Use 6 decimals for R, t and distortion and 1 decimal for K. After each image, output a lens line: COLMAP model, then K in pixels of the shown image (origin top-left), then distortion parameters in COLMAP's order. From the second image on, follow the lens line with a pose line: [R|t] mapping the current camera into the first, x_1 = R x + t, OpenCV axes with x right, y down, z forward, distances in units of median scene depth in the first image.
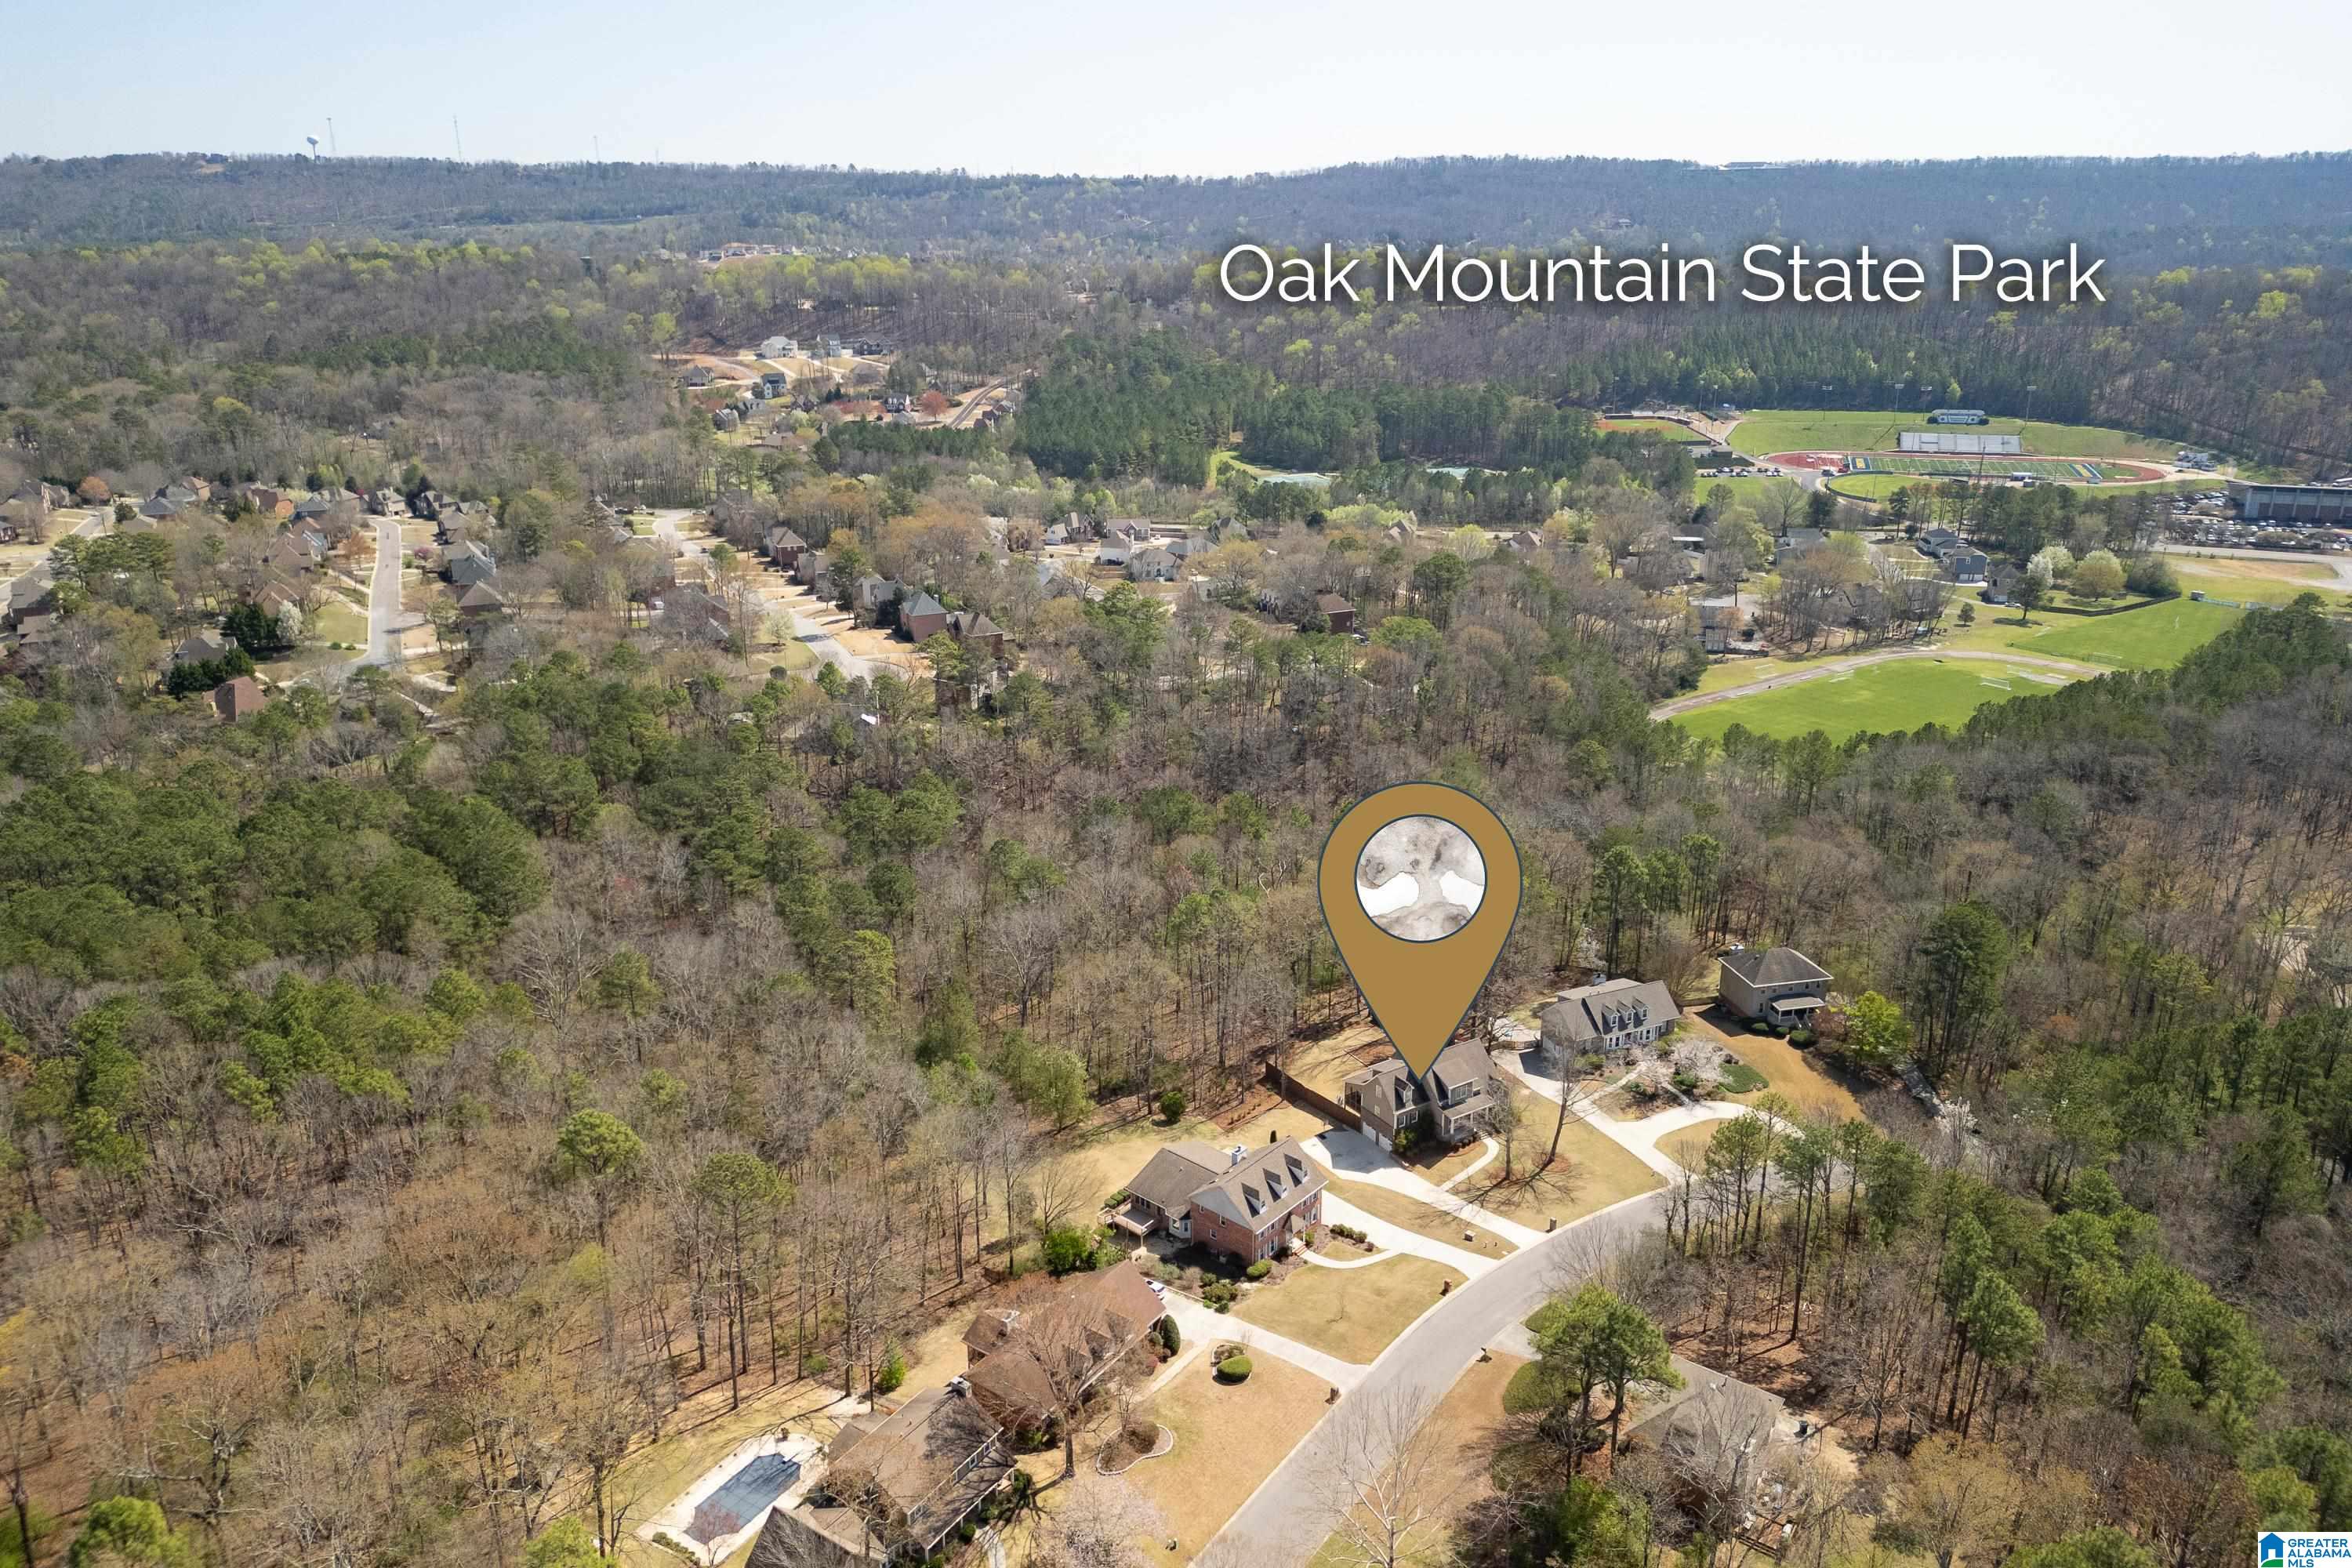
lens RADIAL K [[1621.8, 0, 1176.0], [0, 1621.8, 784.0], [0, 0, 1]] dist [0.075036, -0.070332]
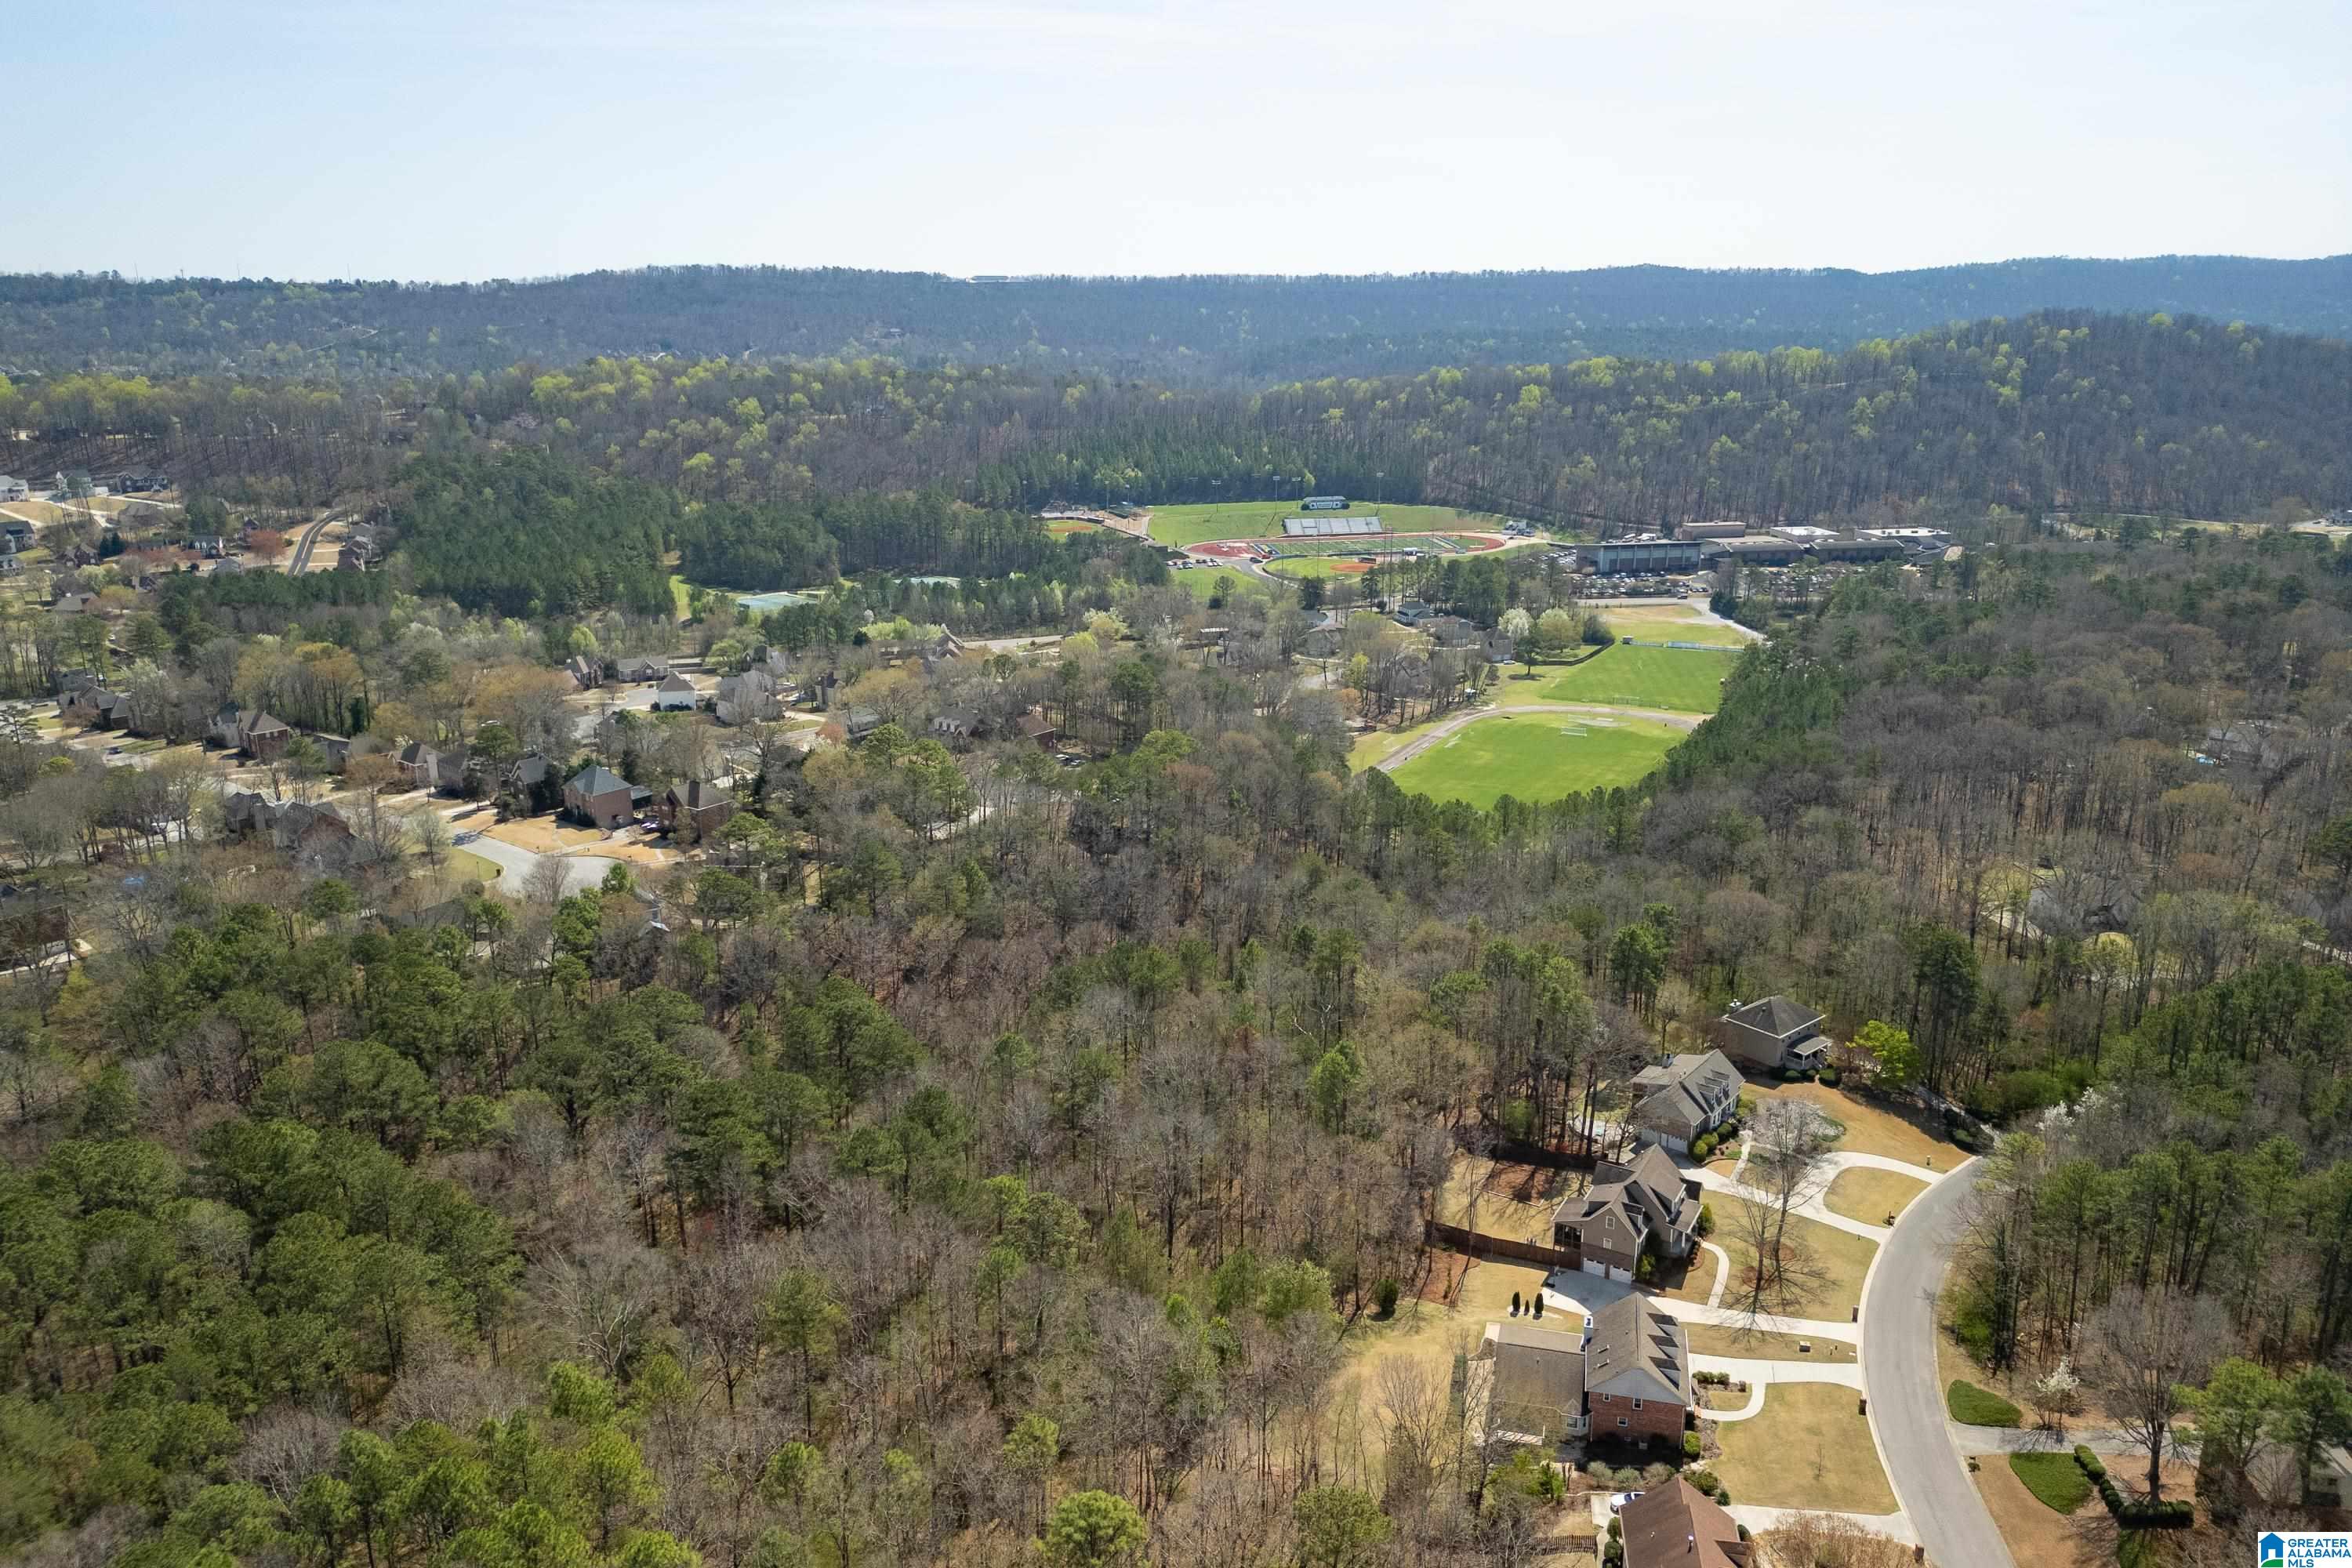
lens RADIAL K [[1611.5, 0, 1168.0], [0, 1611.5, 842.9], [0, 0, 1]] dist [0.073265, -0.064509]
pose [[0.898312, -0.142292, 0.415678, -0.106327], [0.153019, 0.988194, 0.007585, -0.017472], [-0.411849, 0.056793, 0.909480, 0.051102]]
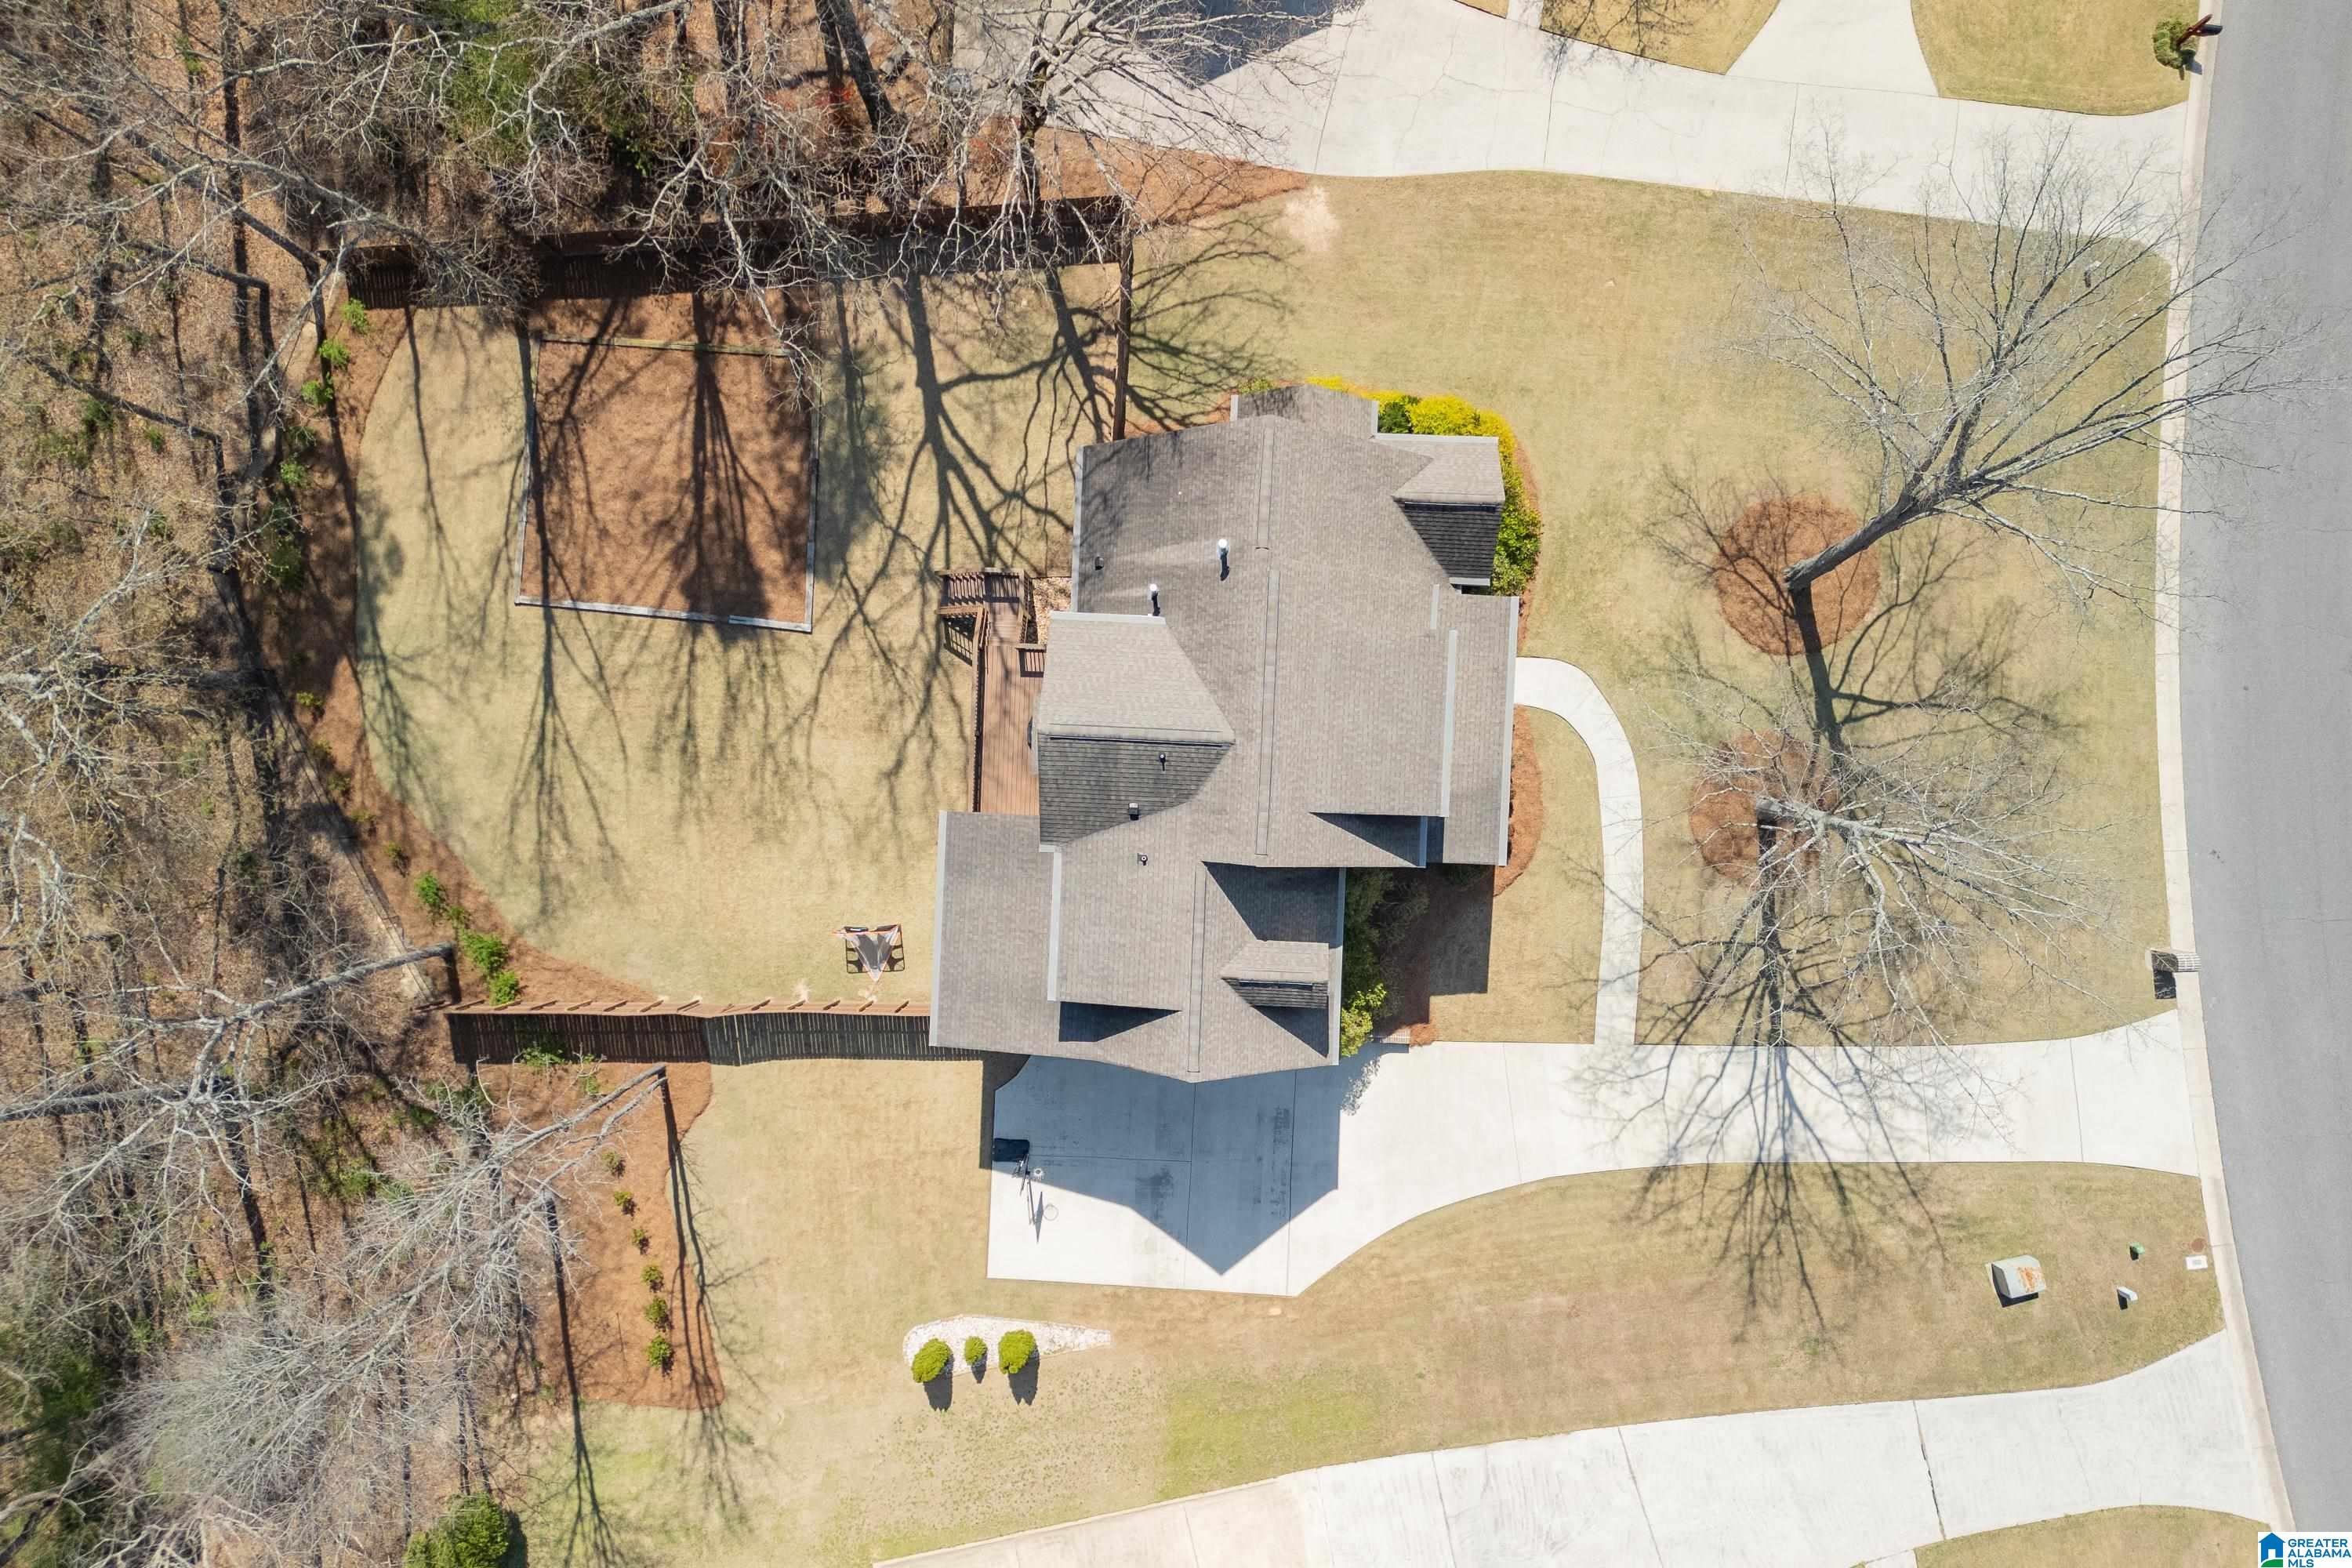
lens RADIAL K [[1621.8, 0, 1176.0], [0, 1621.8, 784.0], [0, 0, 1]] dist [0.075036, -0.070332]
pose [[0.575704, -0.817641, -0.005307, 0.034127], [0.278149, 0.189735, 0.941612, -0.001948], [-0.768894, -0.543566, 0.336657, 0.214032]]
